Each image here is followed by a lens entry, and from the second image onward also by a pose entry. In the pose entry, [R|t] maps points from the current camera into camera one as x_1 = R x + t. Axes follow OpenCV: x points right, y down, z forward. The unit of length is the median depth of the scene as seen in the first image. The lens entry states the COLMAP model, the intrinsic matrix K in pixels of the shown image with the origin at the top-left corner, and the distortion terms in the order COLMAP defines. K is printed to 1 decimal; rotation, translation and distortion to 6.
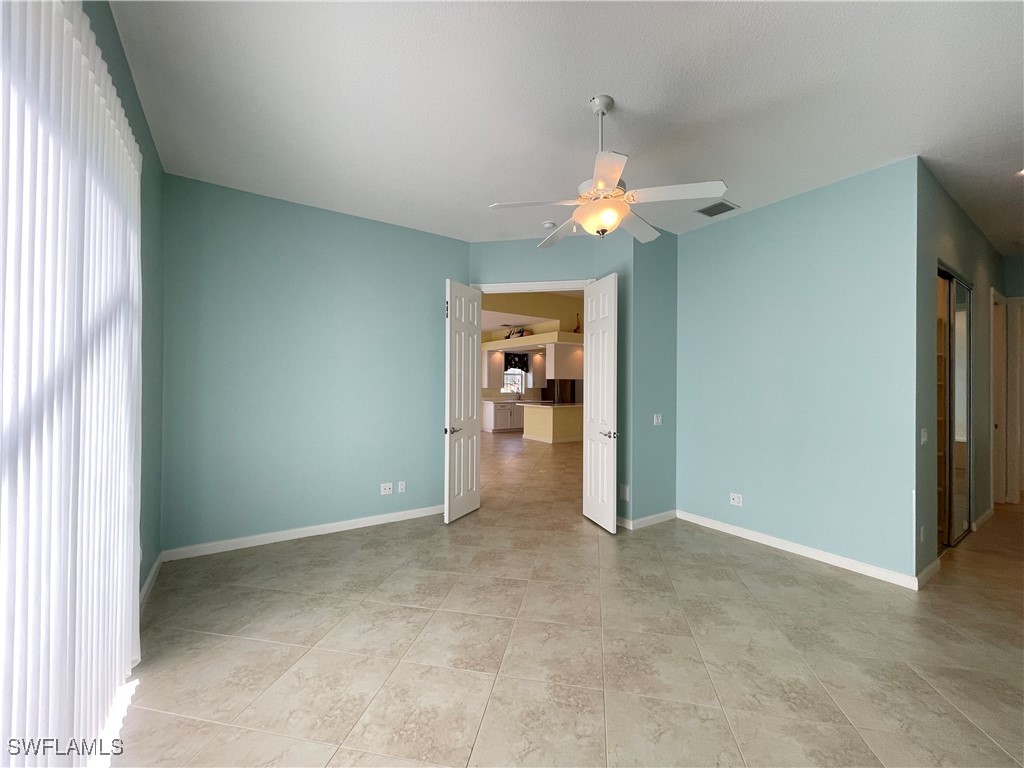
lens RADIAL K [[415.0, 0, 513.5], [0, 415.0, 381.6], [0, 0, 1]] dist [-0.010460, 0.000125]
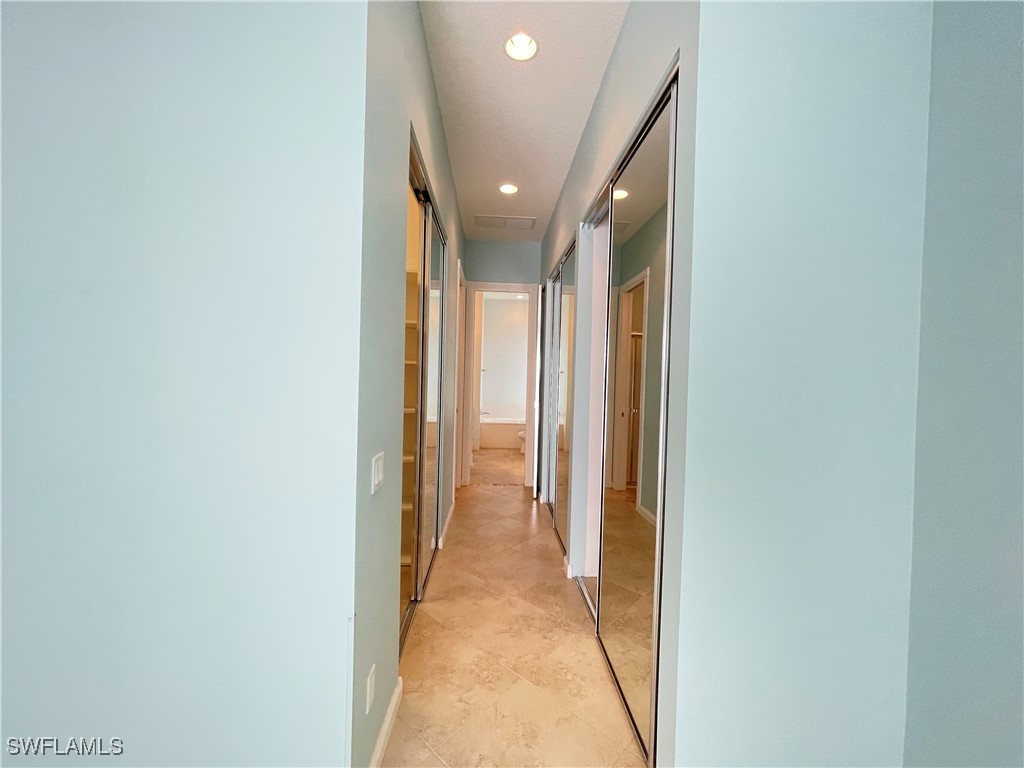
lens RADIAL K [[415.0, 0, 513.5], [0, 415.0, 381.6], [0, 0, 1]] dist [-0.010460, 0.000125]
pose [[0.519487, -0.013205, 0.854376, 0.501438], [-0.030804, 0.998941, 0.034169, 0.005537], [-0.853923, -0.044068, 0.518531, 0.461943]]
